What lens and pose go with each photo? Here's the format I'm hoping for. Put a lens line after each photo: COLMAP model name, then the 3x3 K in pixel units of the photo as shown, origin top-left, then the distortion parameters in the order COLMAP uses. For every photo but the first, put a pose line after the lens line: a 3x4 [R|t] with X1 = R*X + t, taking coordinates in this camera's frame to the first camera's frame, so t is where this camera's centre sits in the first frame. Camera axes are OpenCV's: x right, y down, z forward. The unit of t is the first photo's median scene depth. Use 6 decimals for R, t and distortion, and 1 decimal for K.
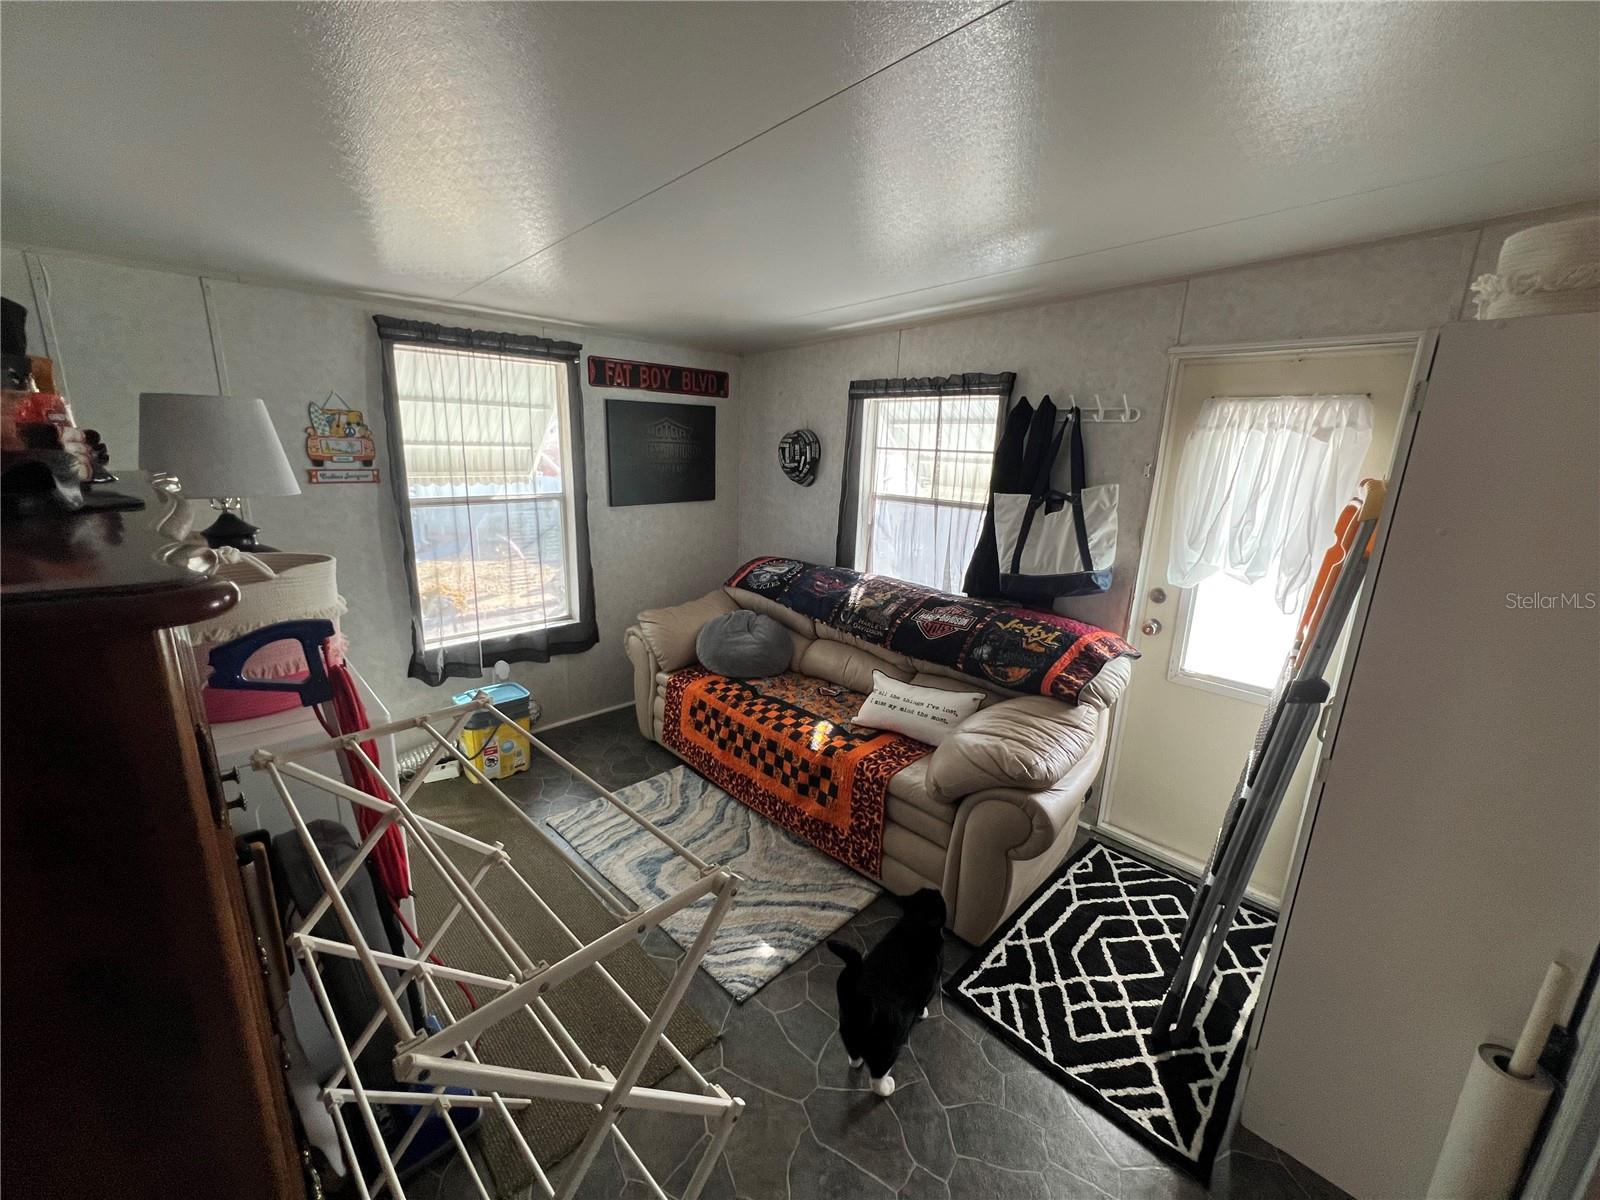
lens RADIAL K [[641.8, 0, 800.0], [0, 641.8, 599.2], [0, 0, 1]] dist [-0.003430, 0.000931]
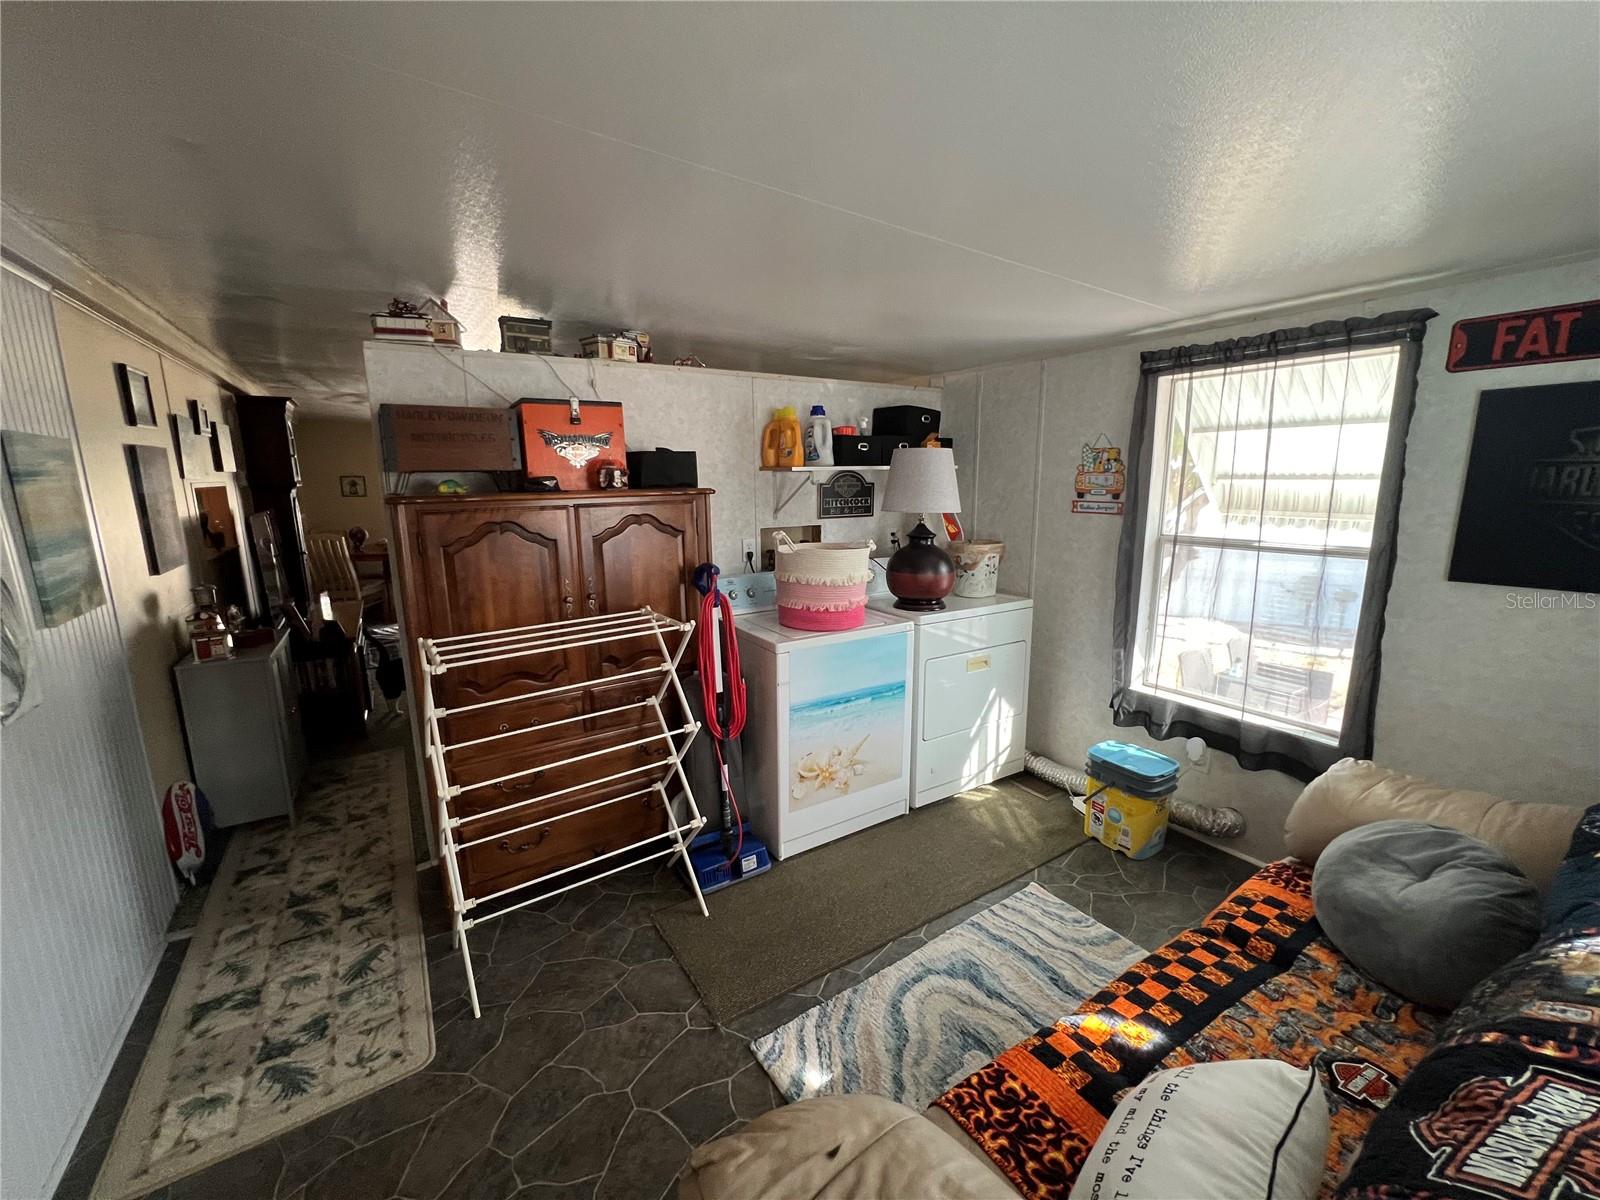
lens RADIAL K [[641.8, 0, 794.8], [0, 641.8, 599.1], [0, 0, 1]] dist [-0.003430, 0.000931]
pose [[-0.212054, 0.157141, -0.964541, 0.478865], [-0.229268, 0.951442, 0.205411, -0.144904], [0.949984, 0.264697, -0.165730, 0.708460]]
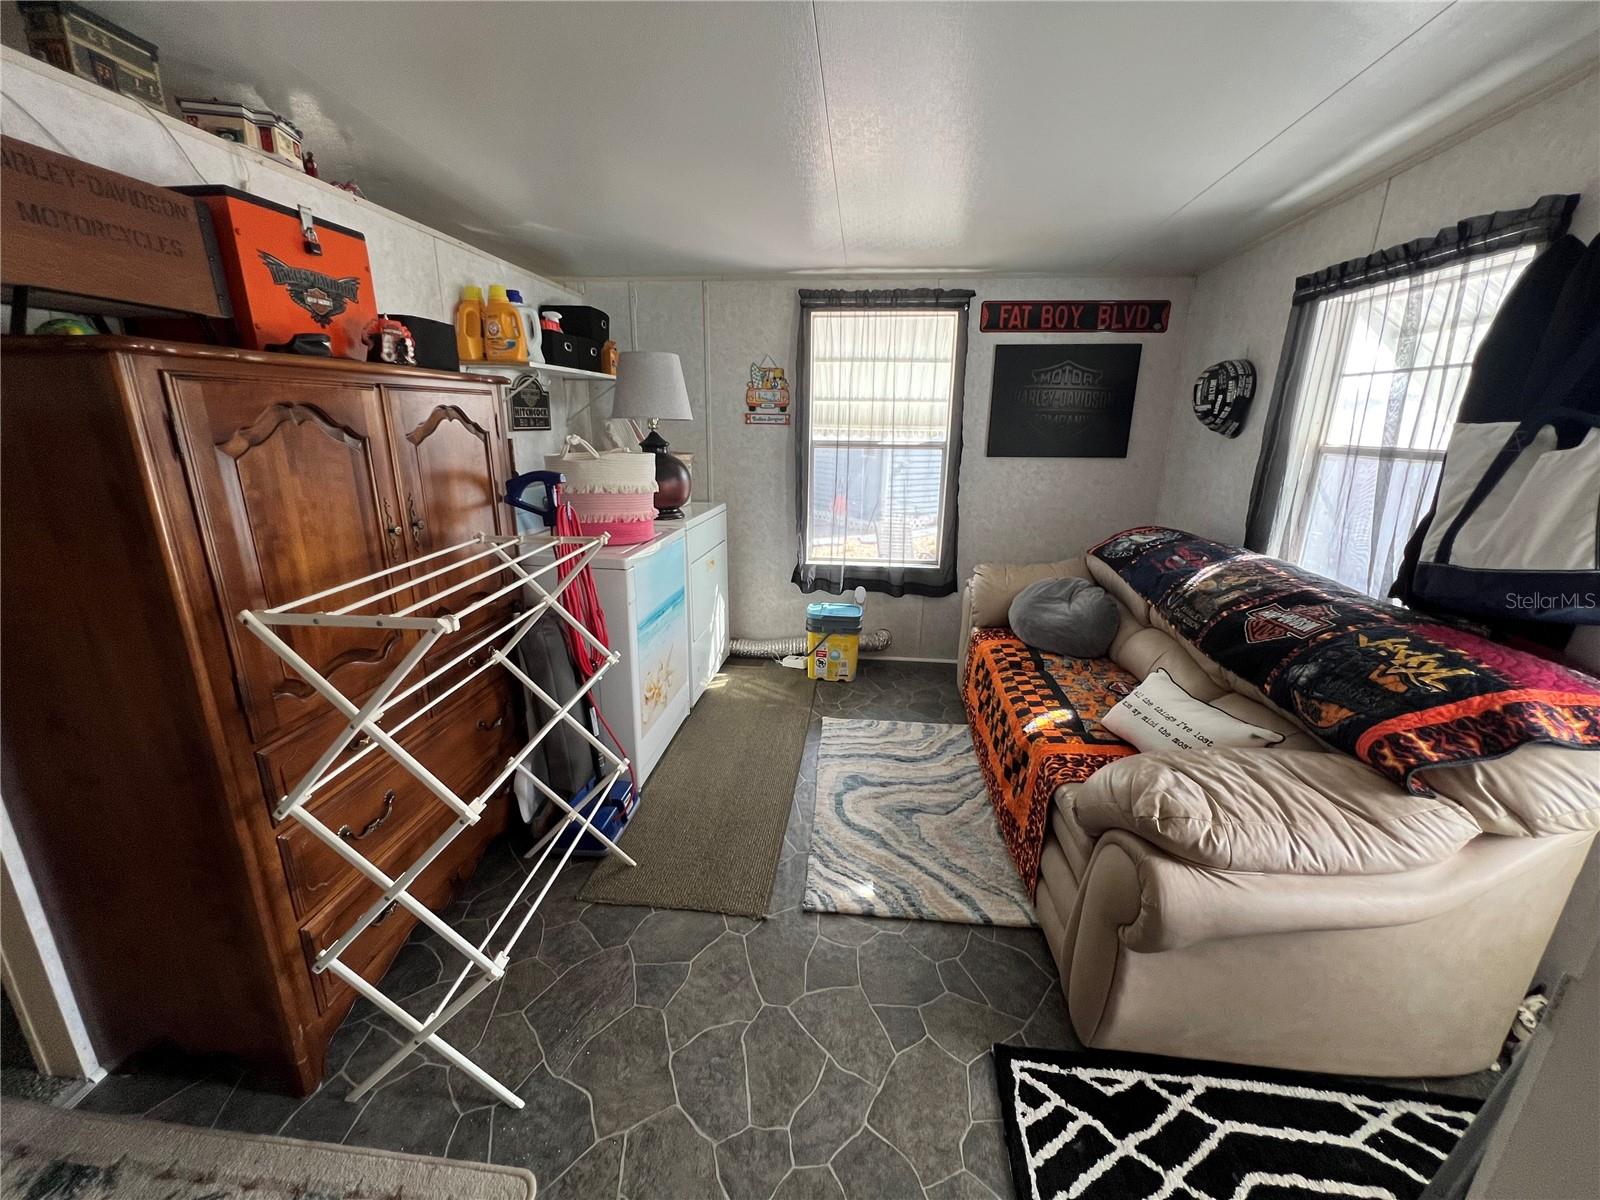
lens RADIAL K [[644.4, 0, 796.1], [0, 644.4, 600.1], [0, 0, 1]] dist [-0.000008, -0.000256]
pose [[0.631871, 0.187514, -0.752049, 0.389503], [-0.178438, 0.979424, 0.094283, 0.038097], [0.754254, 0.074620, 0.652329, 0.195818]]
